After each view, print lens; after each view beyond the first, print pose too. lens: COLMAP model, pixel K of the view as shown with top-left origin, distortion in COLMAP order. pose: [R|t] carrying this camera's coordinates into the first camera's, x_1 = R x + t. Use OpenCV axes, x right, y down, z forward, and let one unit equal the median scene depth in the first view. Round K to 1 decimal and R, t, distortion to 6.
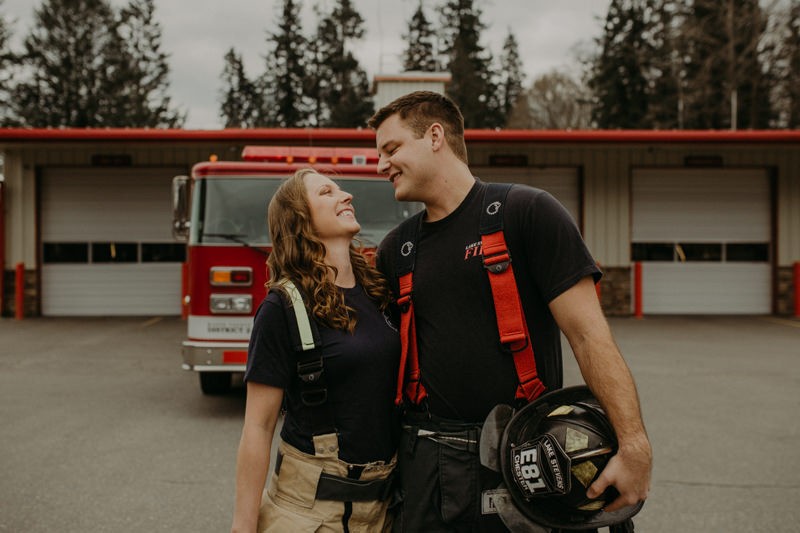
lens RADIAL K [[1478.8, 0, 454.6], [0, 1478.8, 281.4], [0, 0, 1]] dist [0.008216, 0.557831]
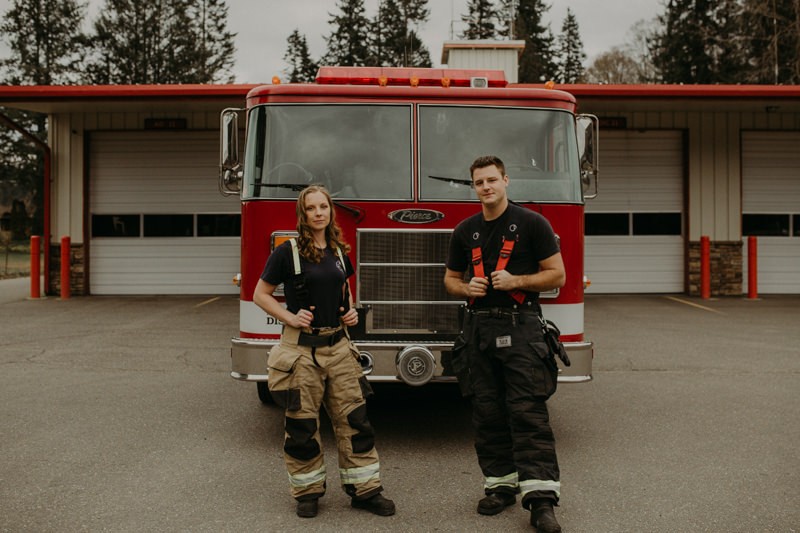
lens RADIAL K [[1110.0, 0, 434.6], [0, 1110.0, 248.7], [0, 0, 1]] dist [-0.072968, 0.104725]
pose [[0.999791, 0.001040, -0.020397, -0.040621], [-0.001327, 0.999900, -0.014056, 0.003168], [0.020381, 0.014080, 0.999693, 0.252673]]
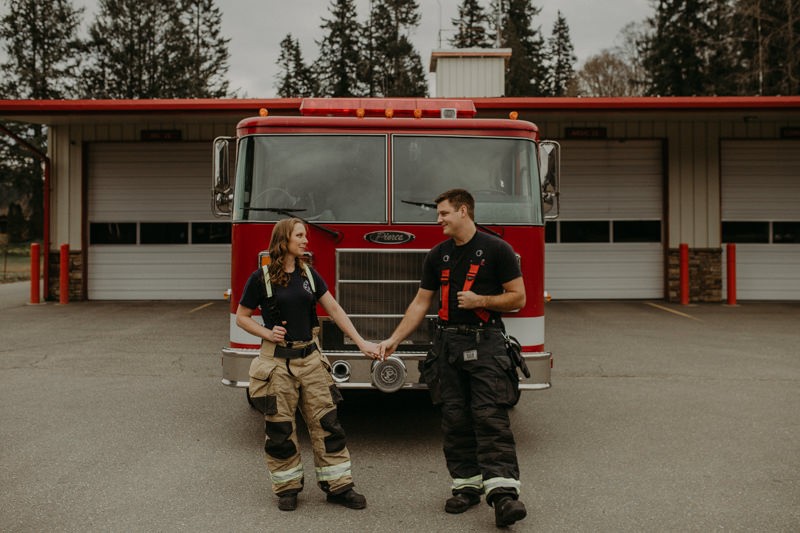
lens RADIAL K [[1152.7, 0, 397.3], [0, 1152.7, 225.7], [0, 0, 1]] dist [0.021745, 0.106697]
pose [[0.998454, -0.000366, -0.055580, -0.031244], [-0.001121, 0.999642, -0.026718, -0.003548], [0.055570, 0.026739, 0.998097, 0.213146]]
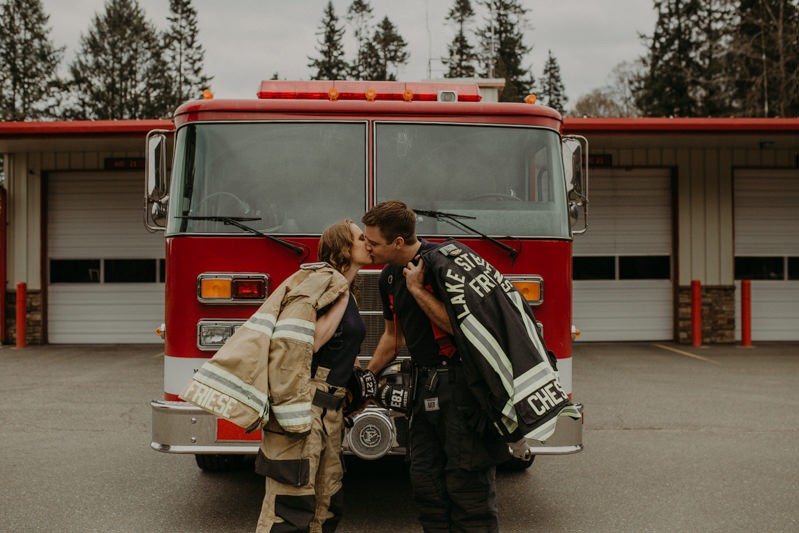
lens RADIAL K [[1034.2, 0, 422.0], [0, 1034.2, 295.5], [0, 0, 1]] dist [-0.085495, 0.068881]
pose [[0.999749, -0.001525, -0.022342, -0.035523], [0.001236, 0.999916, -0.012923, 0.002433], [0.022359, 0.012892, 0.999667, 0.314442]]
